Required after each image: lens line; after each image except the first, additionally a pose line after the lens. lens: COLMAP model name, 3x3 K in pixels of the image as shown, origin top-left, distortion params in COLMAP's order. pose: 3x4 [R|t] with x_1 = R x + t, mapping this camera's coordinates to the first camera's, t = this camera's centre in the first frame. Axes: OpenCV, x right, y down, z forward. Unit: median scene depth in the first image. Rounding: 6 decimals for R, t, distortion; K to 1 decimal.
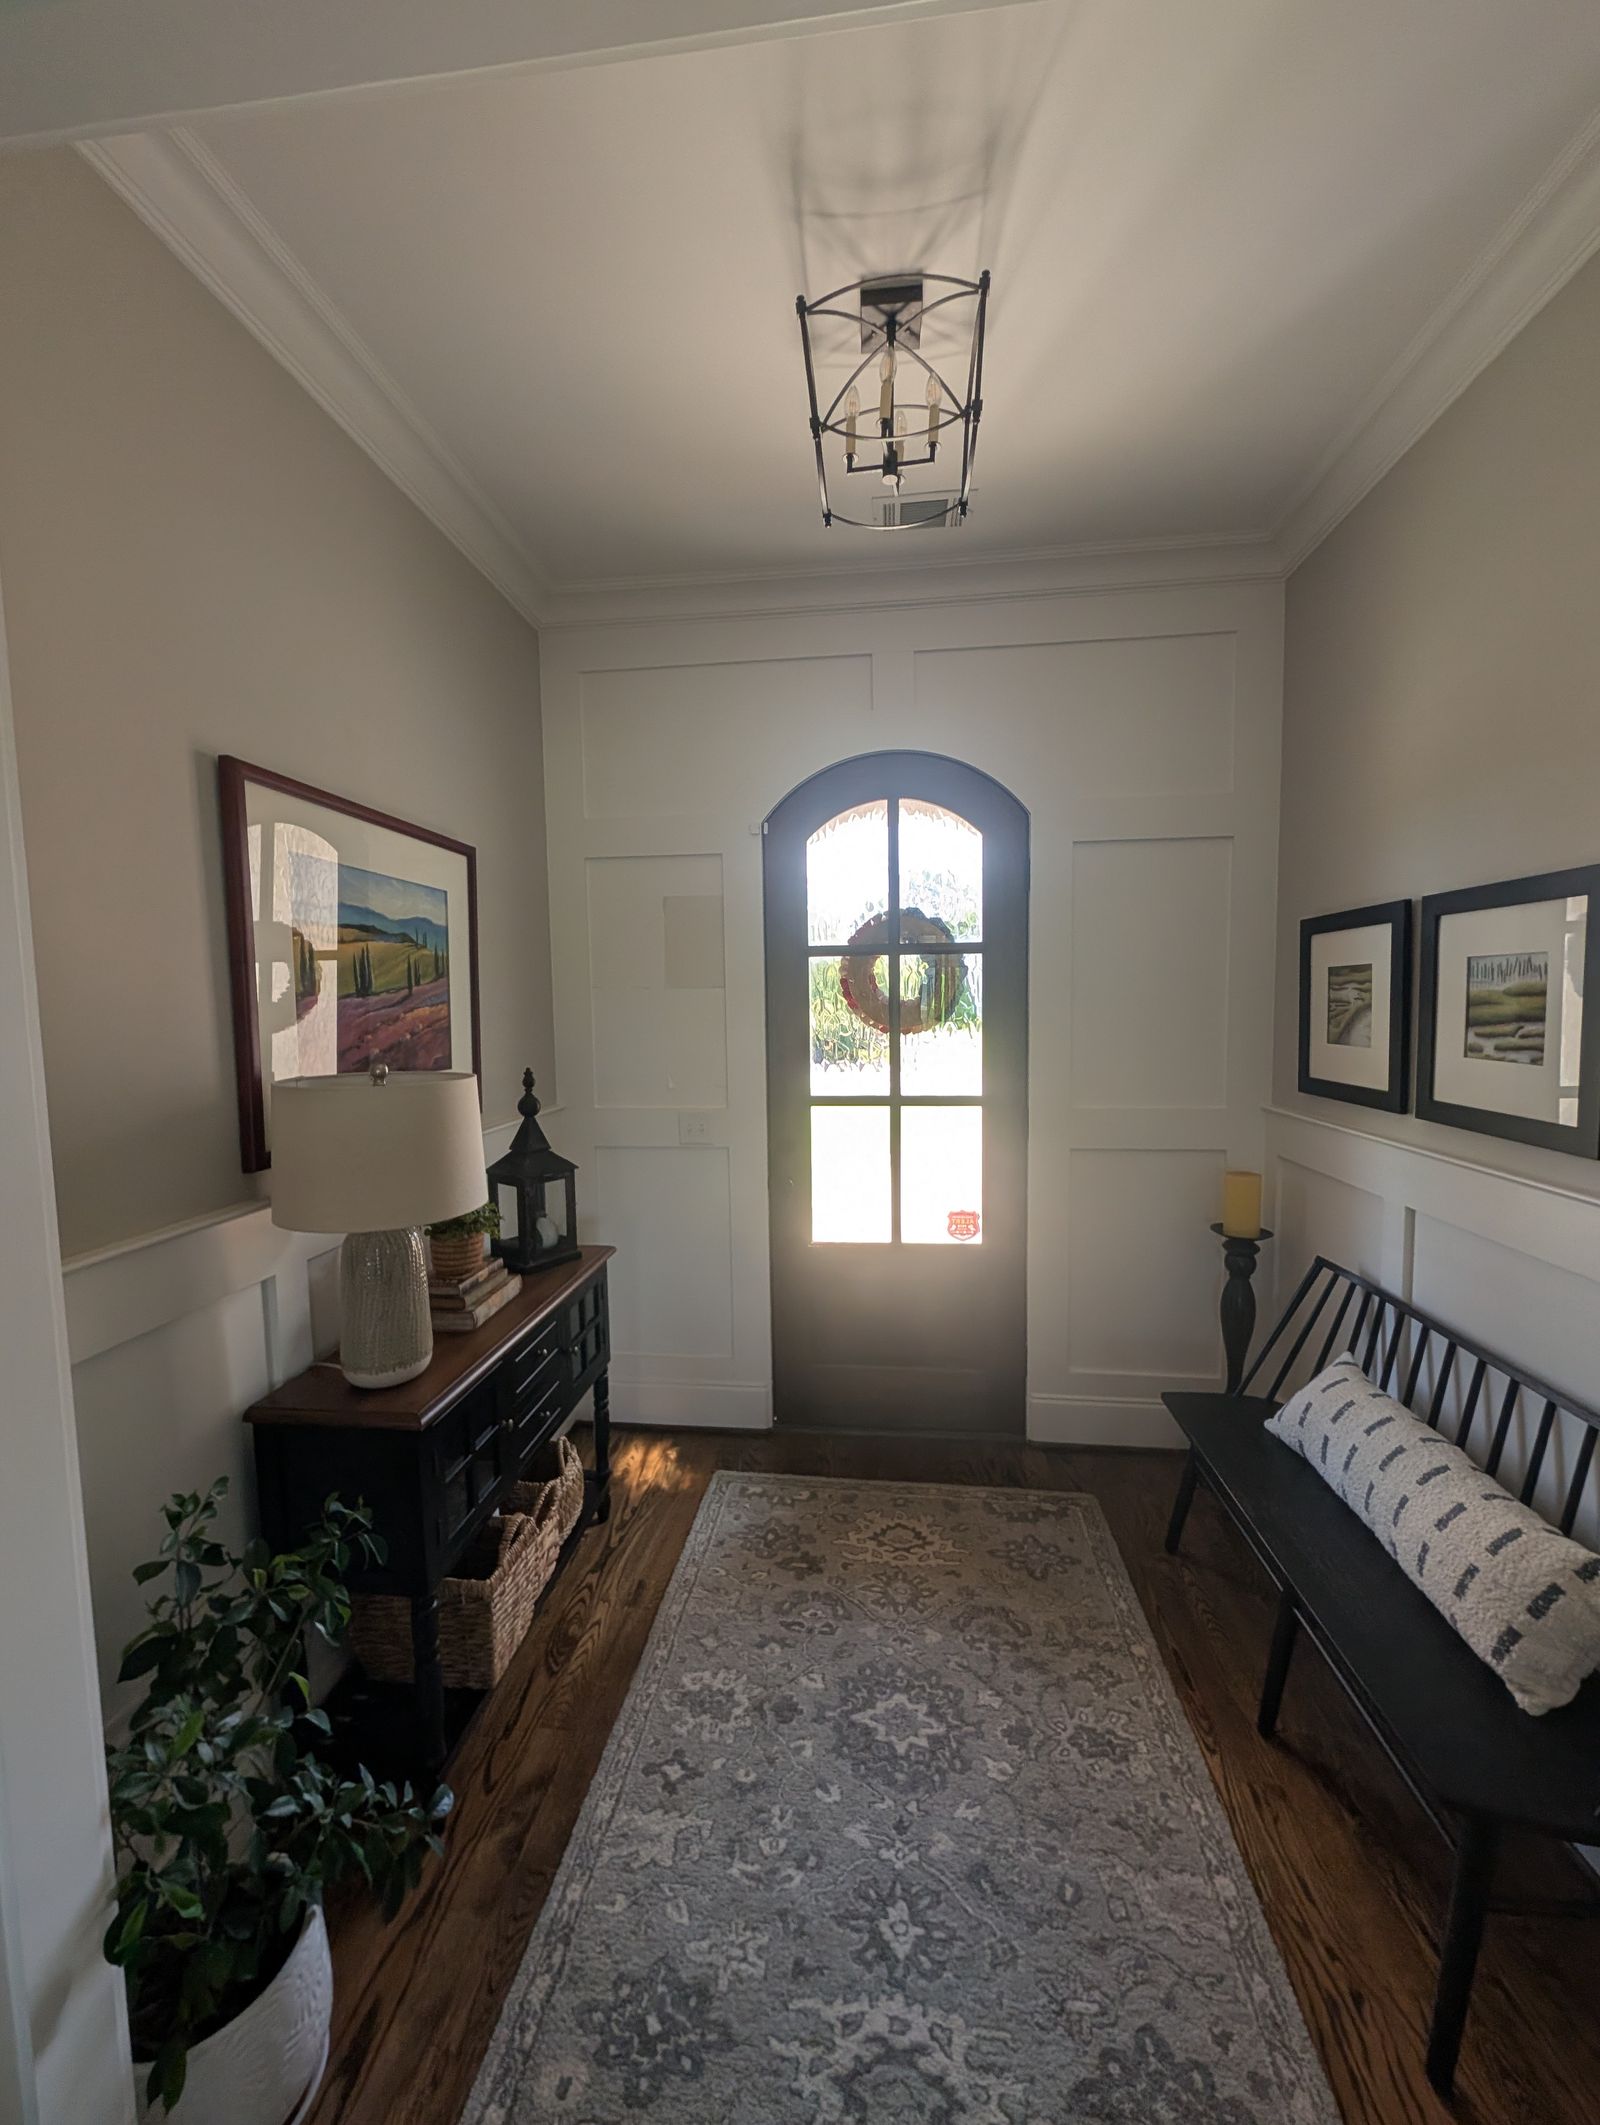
lens RADIAL K [[820.7, 0, 800.7], [0, 820.7, 1061.8], [0, 0, 1]] dist [0.007042, -0.000628]
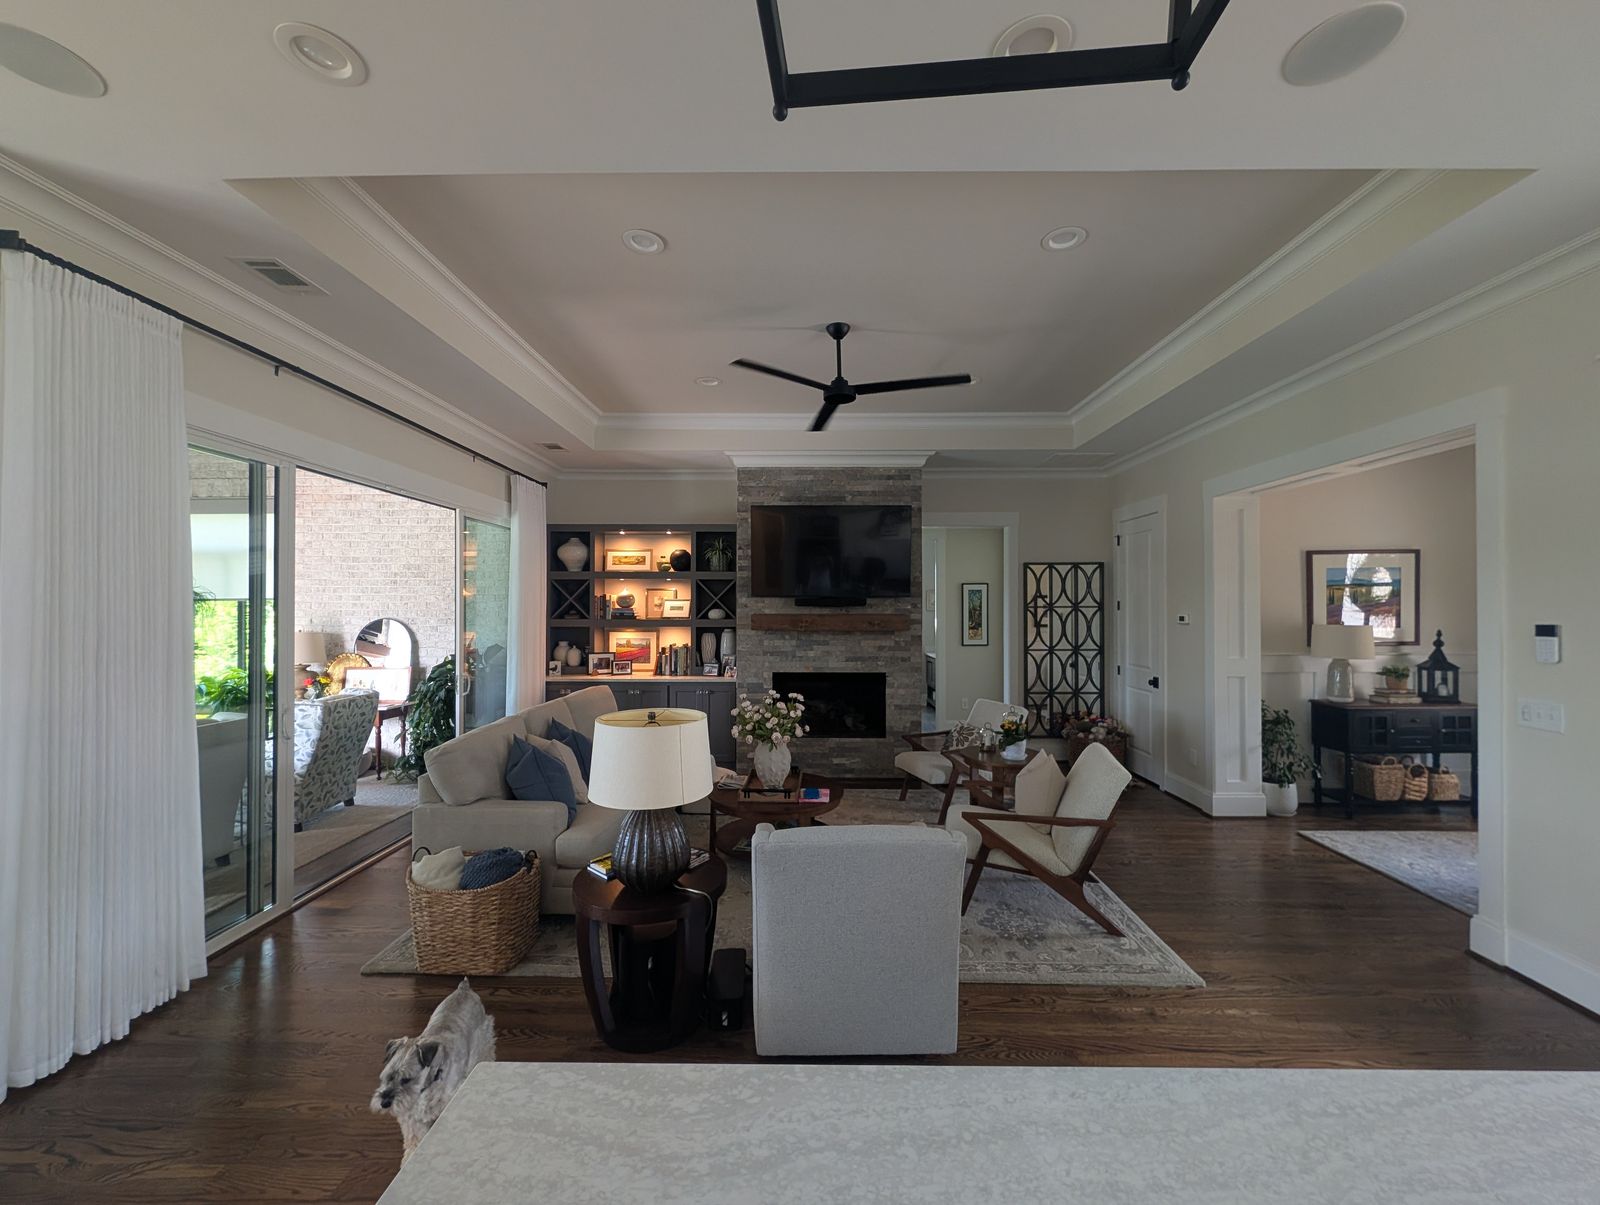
lens RADIAL K [[617.9, 0, 804.0], [0, 617.9, 605.2], [0, 0, 1]] dist [0.007042, -0.000628]
pose [[0.103029, 0.012456, -0.994600, 2.127905], [-0.070733, 0.997482, 0.005165, 0.094611], [0.992160, 0.069819, 0.103651, -1.833742]]
